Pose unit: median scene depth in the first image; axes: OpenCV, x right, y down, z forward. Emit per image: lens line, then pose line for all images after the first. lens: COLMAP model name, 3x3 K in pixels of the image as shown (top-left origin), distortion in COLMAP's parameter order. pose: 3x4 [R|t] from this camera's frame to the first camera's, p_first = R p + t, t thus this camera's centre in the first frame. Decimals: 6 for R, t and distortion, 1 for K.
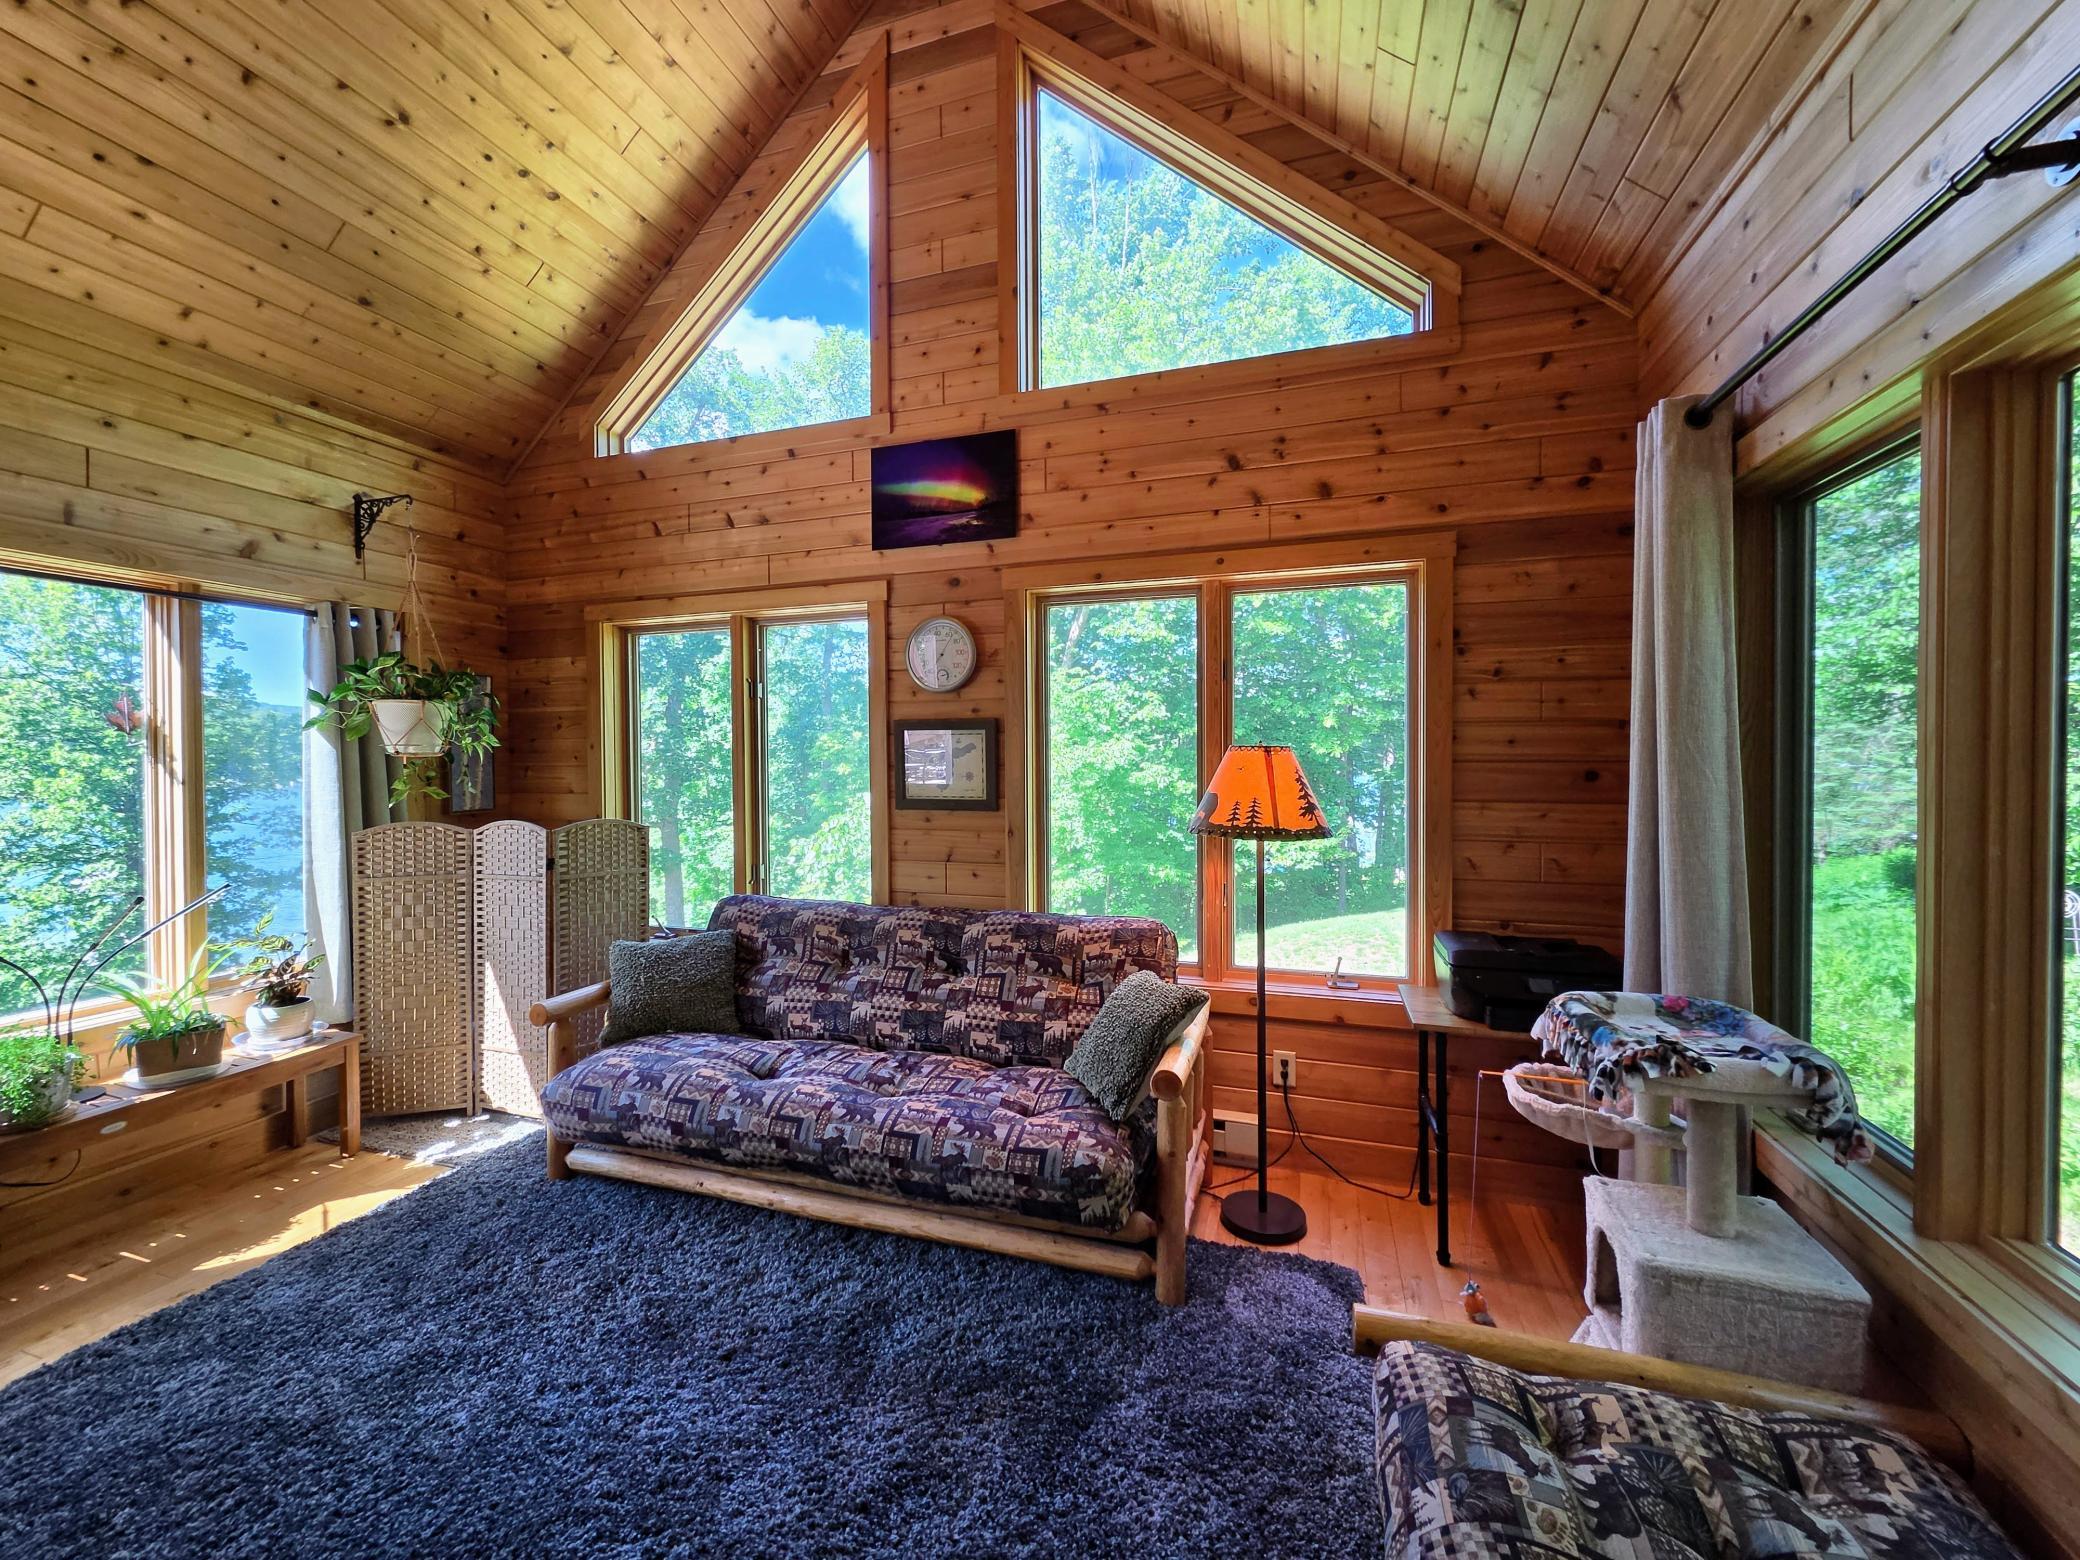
lens RADIAL K [[830.4, 0, 1004.6], [0, 830.4, 770.8], [0, 0, 1]] dist [0.002891, -0.000119]
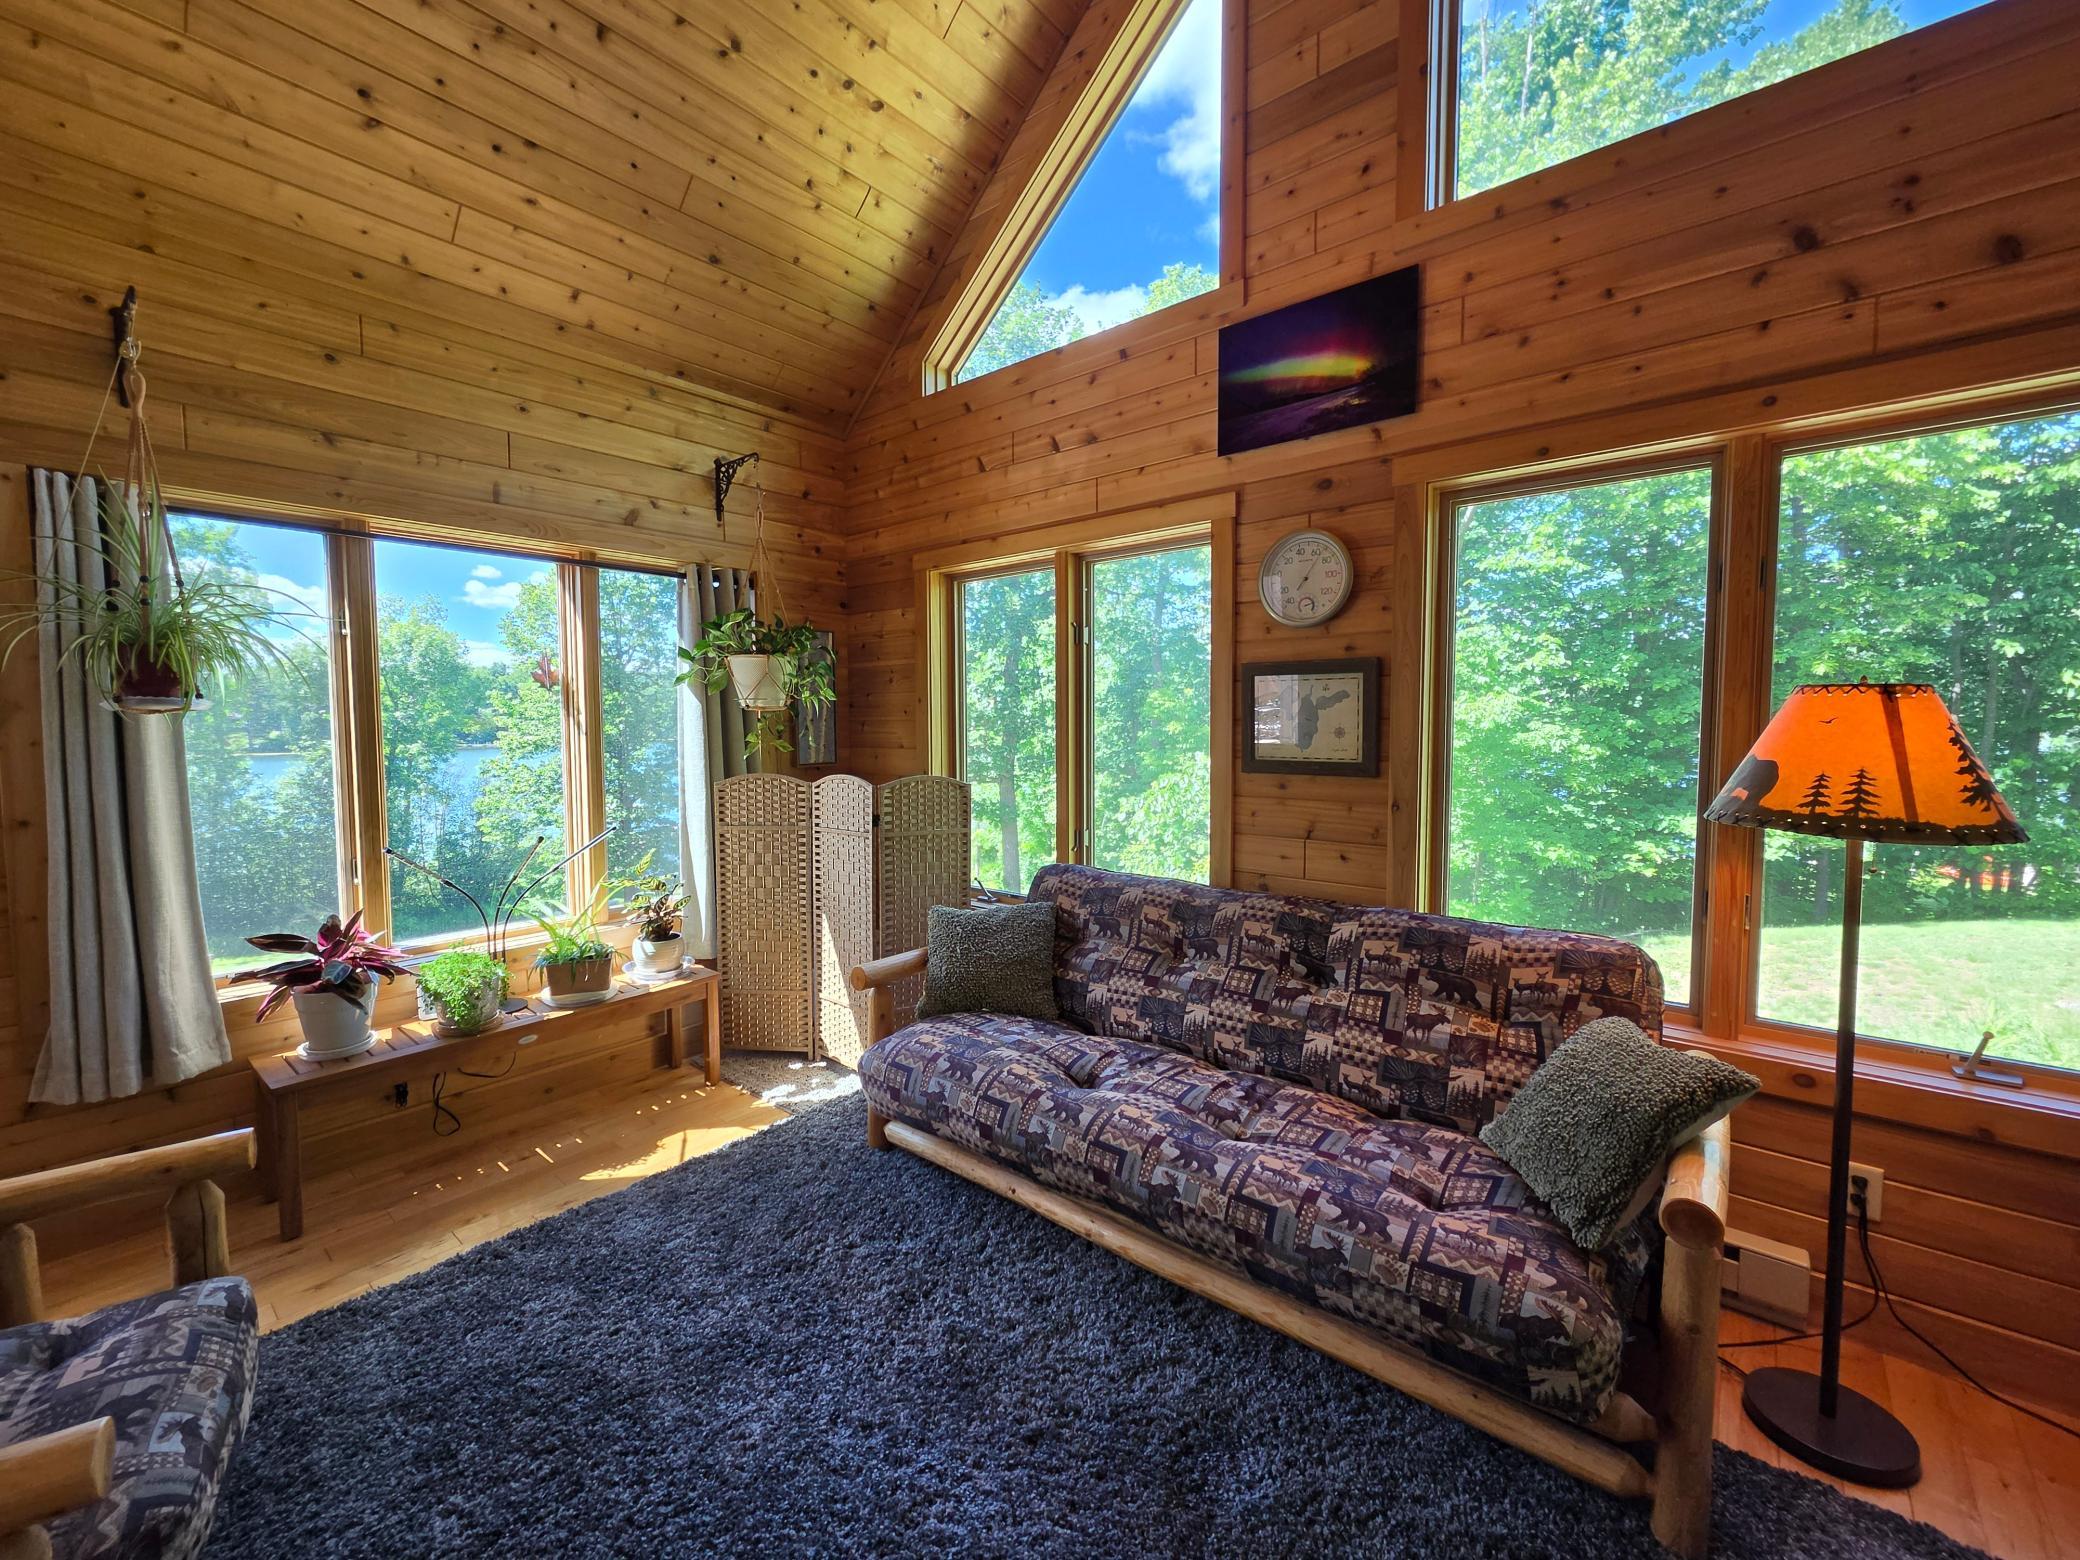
lens RADIAL K [[830.4, 0, 1026.1], [0, 830.4, 772.3], [0, 0, 1]] dist [0.002891, -0.000119]
pose [[0.933868, 0.023848, -0.356822, -0.041450], [-0.005616, 0.998629, 0.052046, 0.005040], [0.357574, -0.046601, 0.932722, 0.175327]]
